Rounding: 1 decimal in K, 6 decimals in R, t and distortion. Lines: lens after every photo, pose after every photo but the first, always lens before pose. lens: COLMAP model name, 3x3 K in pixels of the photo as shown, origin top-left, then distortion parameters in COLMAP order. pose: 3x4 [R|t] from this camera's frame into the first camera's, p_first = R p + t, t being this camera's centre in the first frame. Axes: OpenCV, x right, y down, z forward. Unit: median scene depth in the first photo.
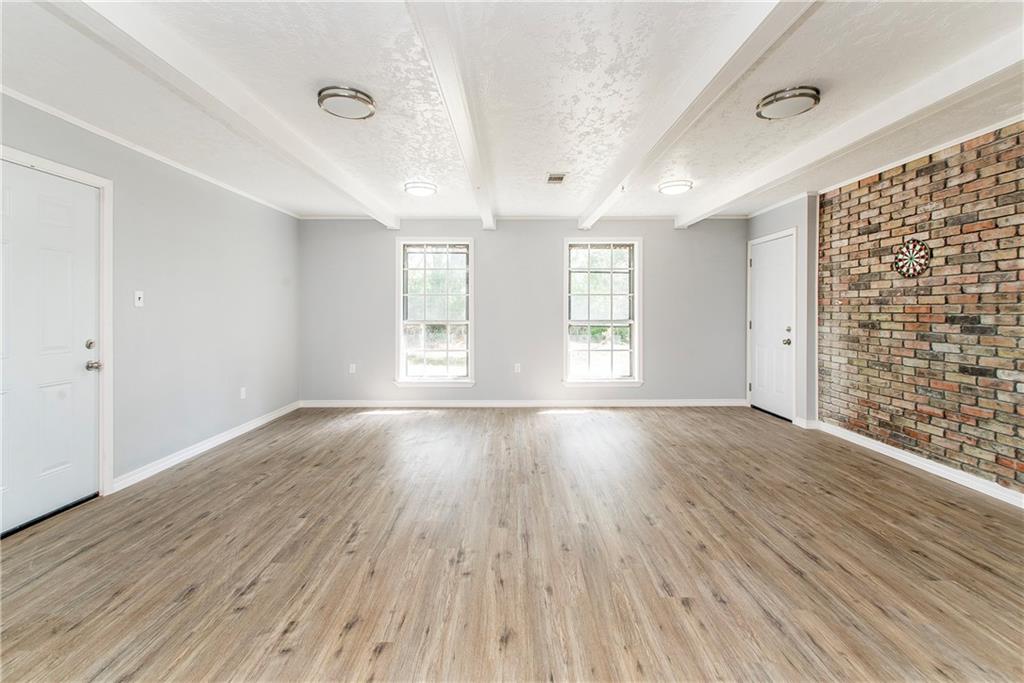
lens RADIAL K [[436.9, 0, 513.3], [0, 436.9, 311.6], [0, 0, 1]] dist [0.021805, -0.008495]
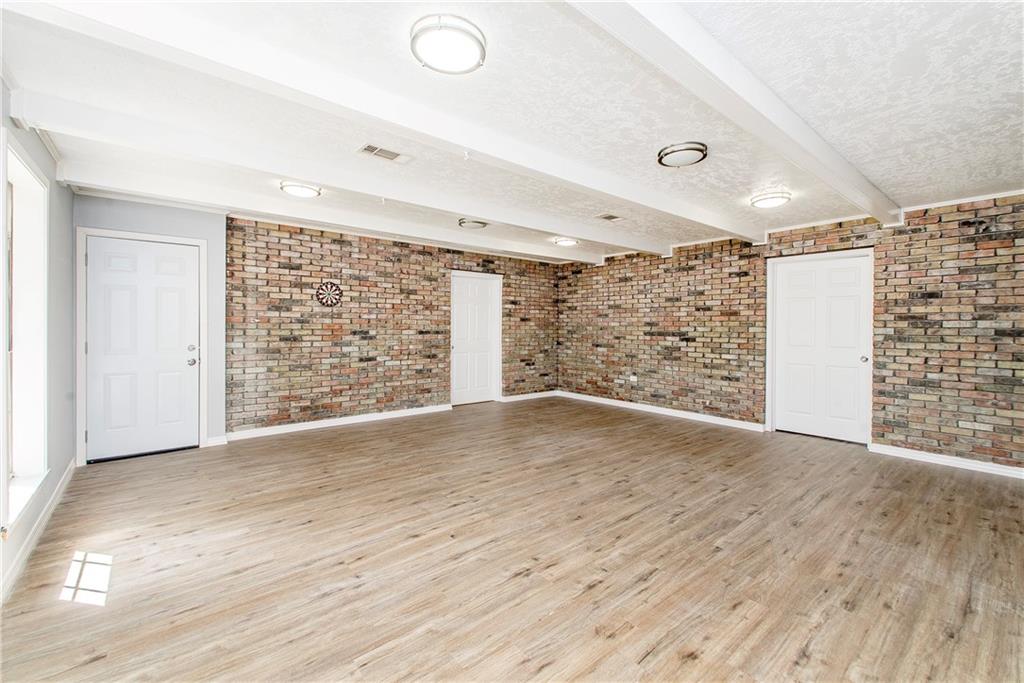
lens RADIAL K [[432.8, 0, 518.0], [0, 432.8, 327.0], [0, 0, 1]] dist [0.023456, -0.007698]
pose [[-0.641281, -0.003326, 0.767299, -0.732827], [-0.001023, 0.999993, 0.003480, -0.011097], [-0.767306, 0.001447, -0.641280, 1.537467]]
